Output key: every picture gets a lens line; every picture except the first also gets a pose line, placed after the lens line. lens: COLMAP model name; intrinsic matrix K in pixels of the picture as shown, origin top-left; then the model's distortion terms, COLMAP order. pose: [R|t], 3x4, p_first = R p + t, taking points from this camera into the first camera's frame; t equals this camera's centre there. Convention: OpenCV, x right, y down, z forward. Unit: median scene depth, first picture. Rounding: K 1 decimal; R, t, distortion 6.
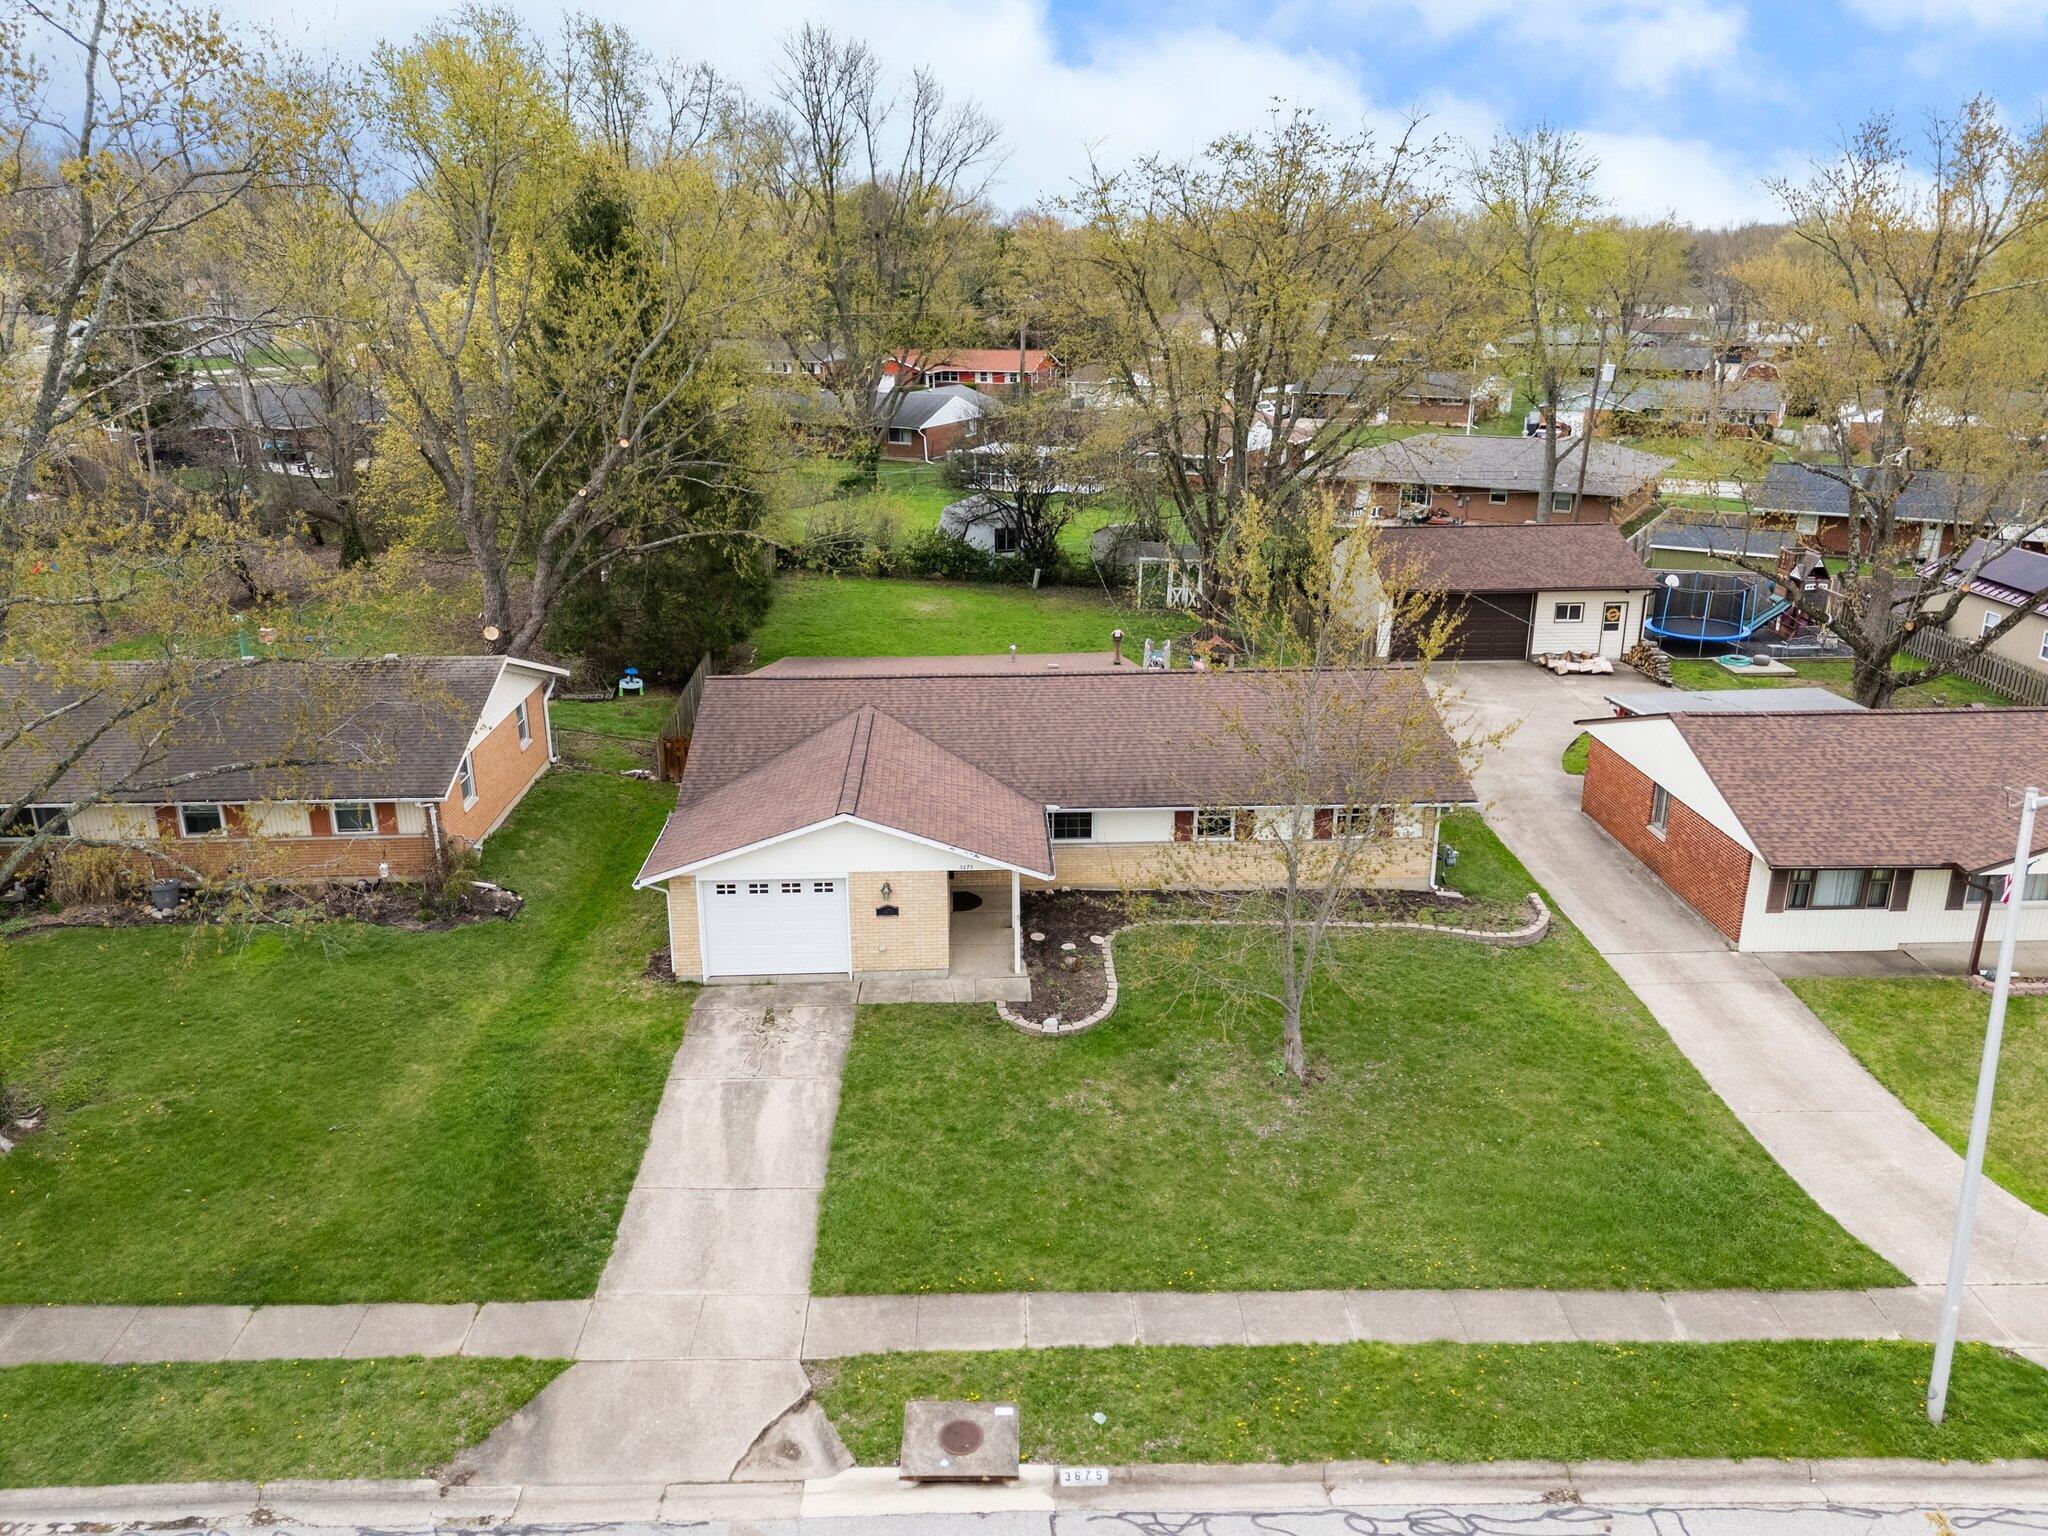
lens RADIAL K [[1463.1, 0, 1024.0], [0, 1463.1, 768.0], [0, 0, 1]] dist [0.041047, -0.003389]
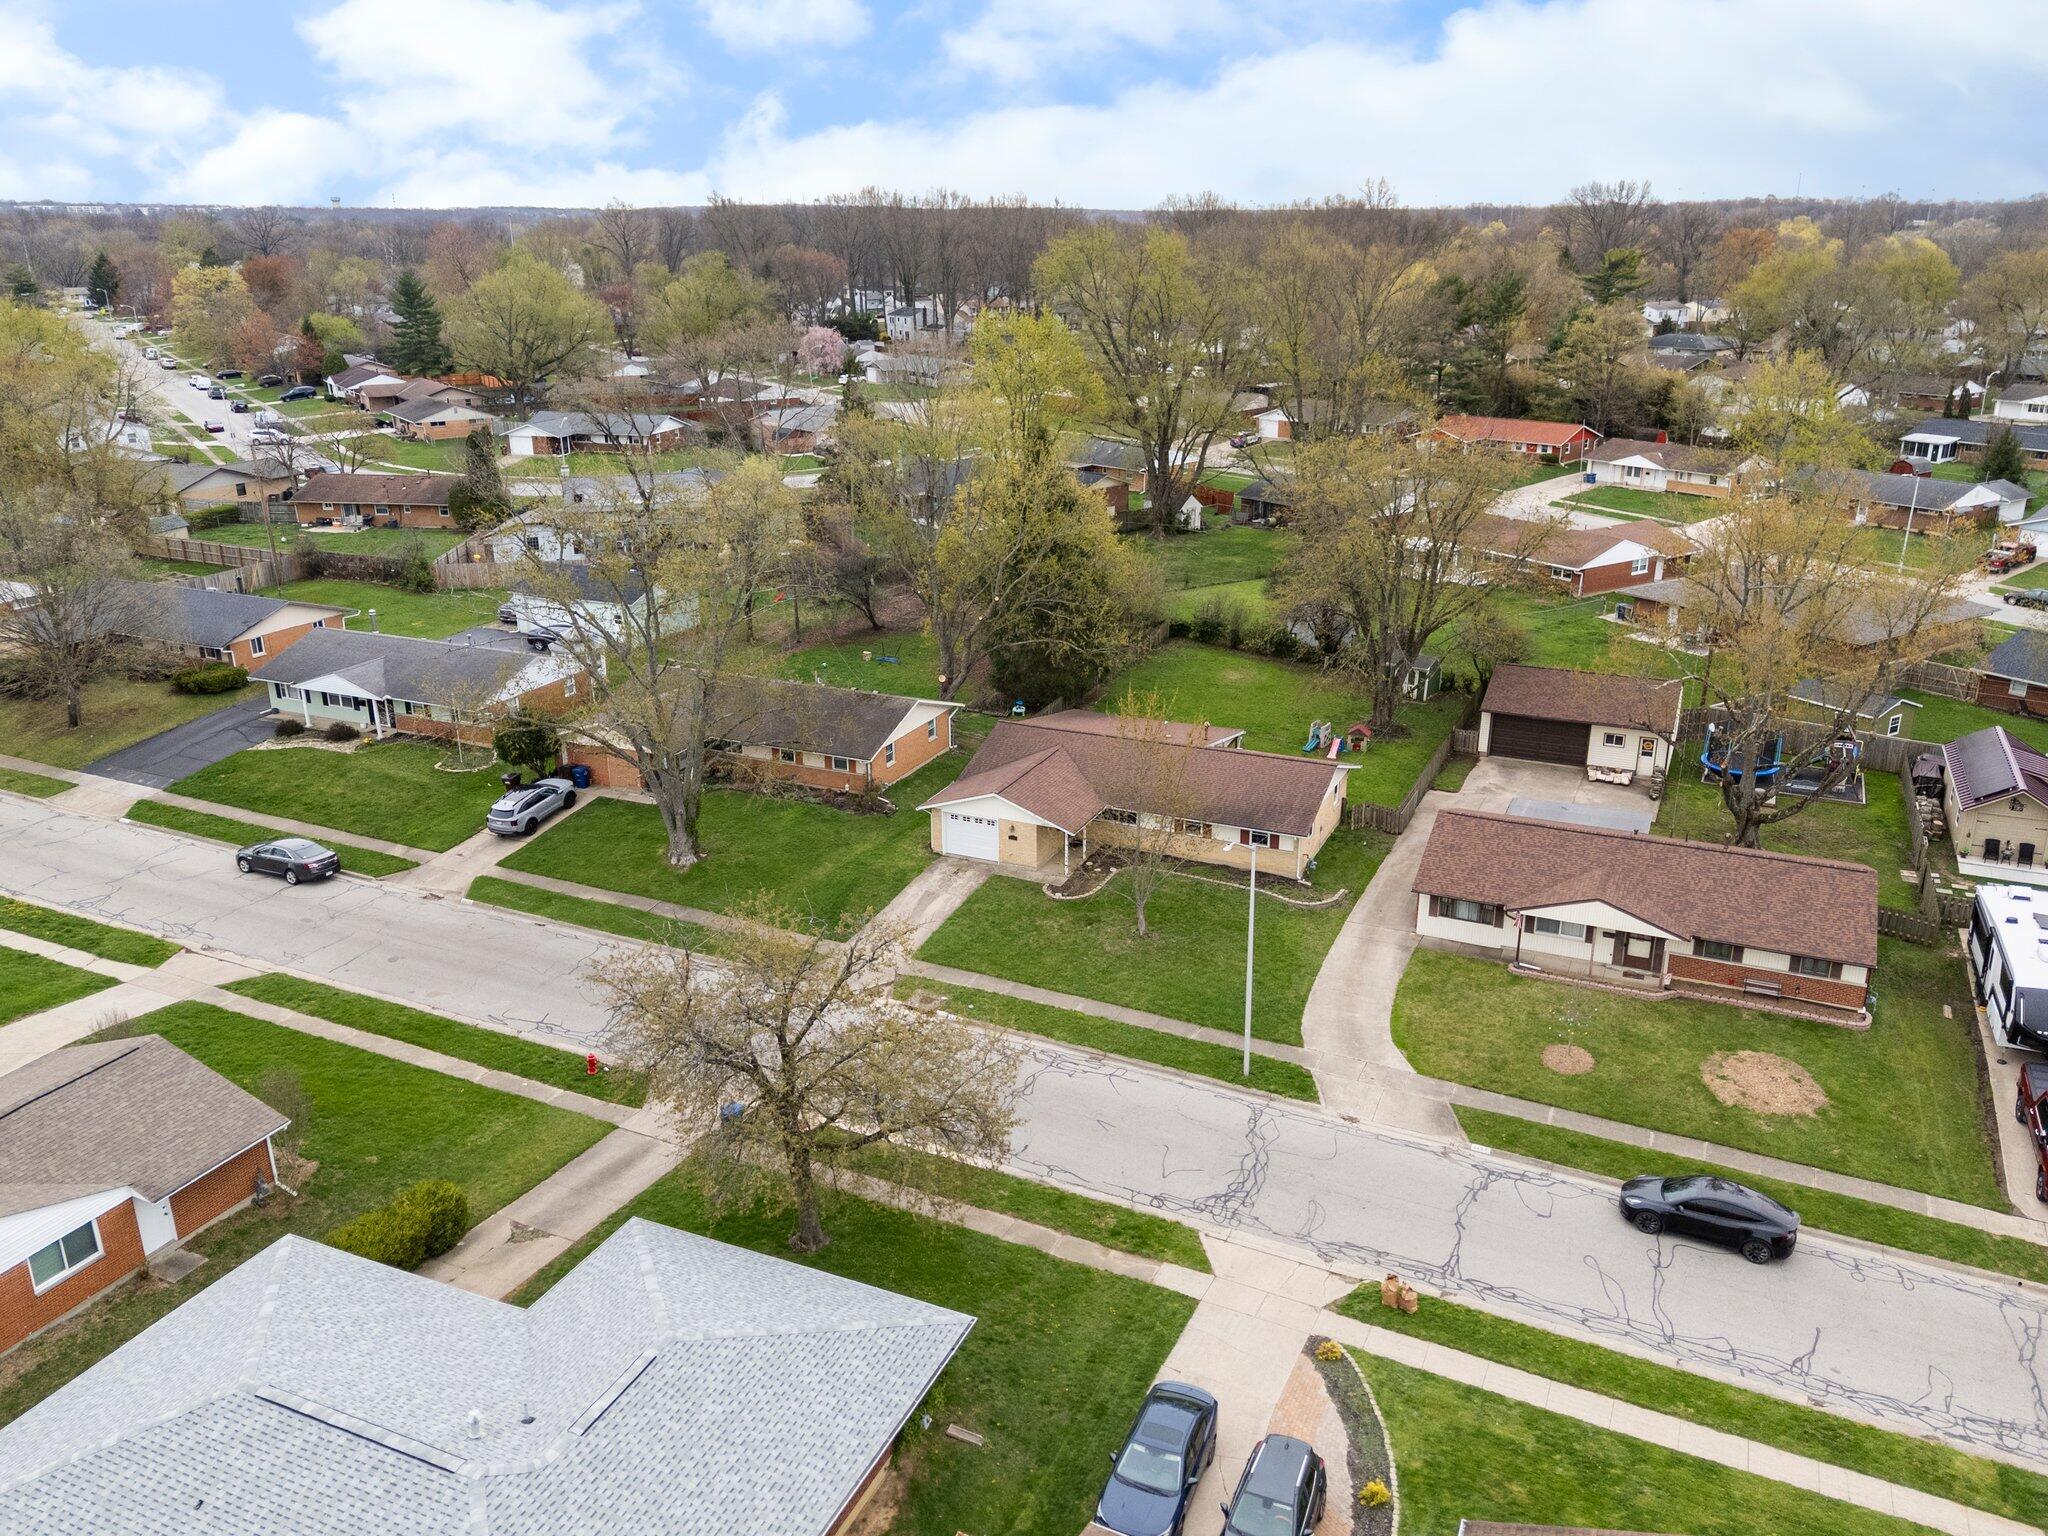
lens RADIAL K [[1463.1, 0, 1024.0], [0, 1463.1, 768.0], [0, 0, 1]] dist [0.041047, -0.003389]
pose [[0.889889, 0.147566, -0.431651, 0.935421], [-0.139533, 0.988933, 0.050422, -0.135109], [0.434314, 0.015360, 0.900631, -1.119317]]
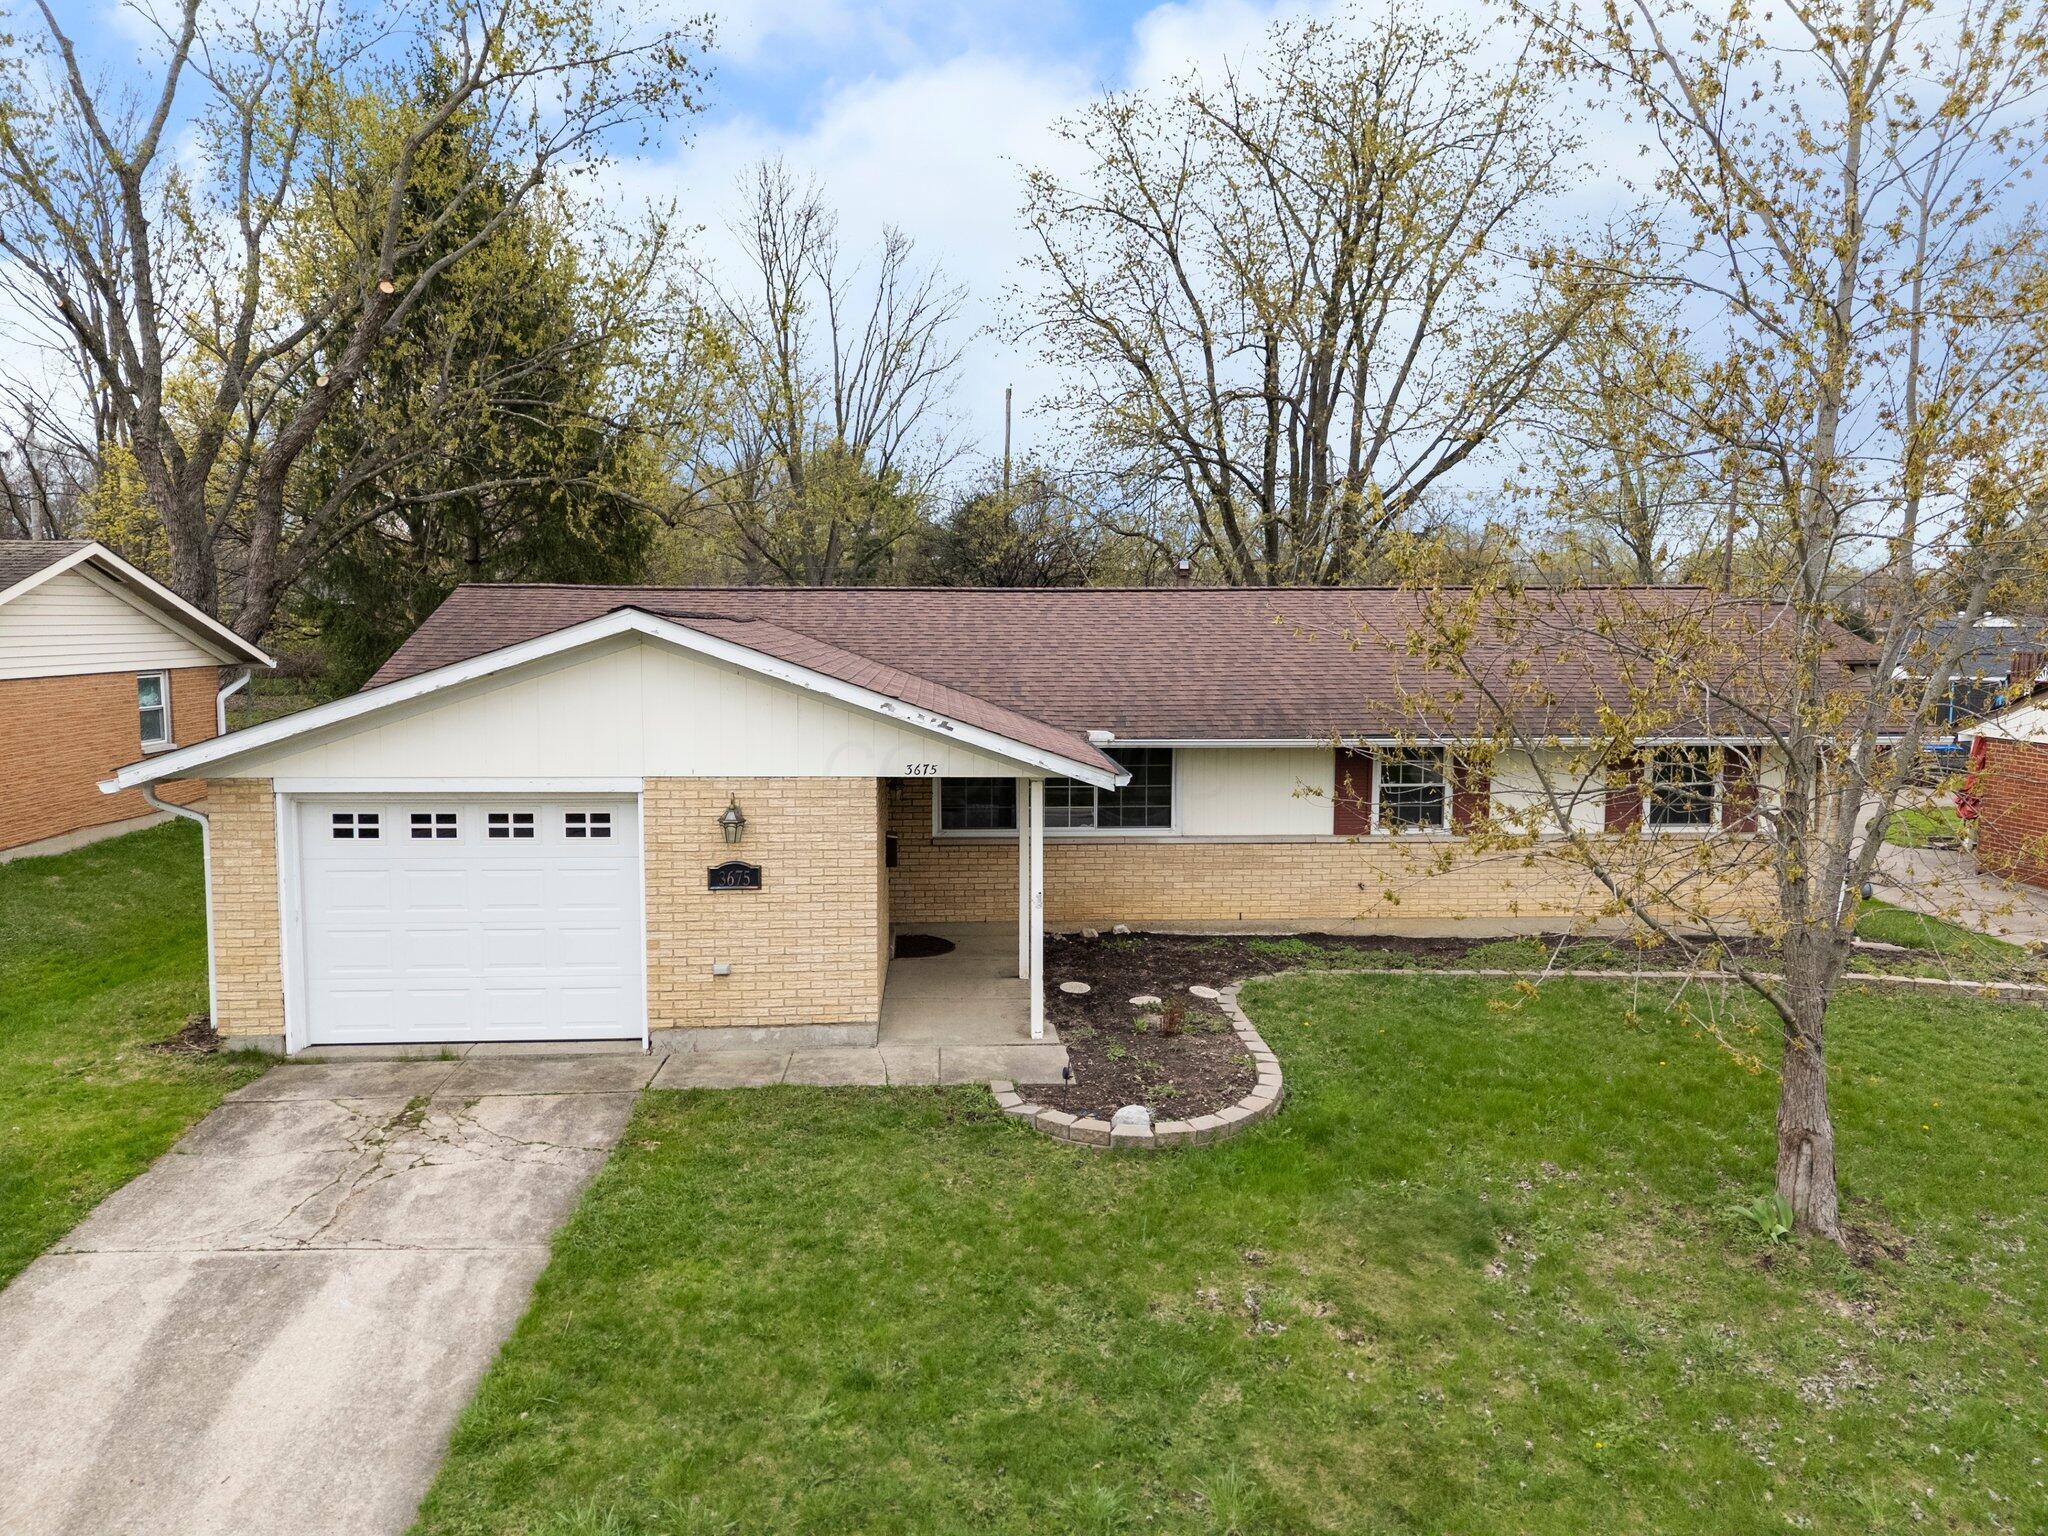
lens RADIAL K [[1490.6, 0, 1024.0], [0, 1490.6, 768.0], [0, 0, 1]] dist [0.031539, -0.005720]
pose [[0.999777, 0.002731, 0.020958, -0.018652], [0.001998, 0.974960, -0.222372, 0.168687], [-0.021040, 0.222364, 0.974737, 0.583814]]
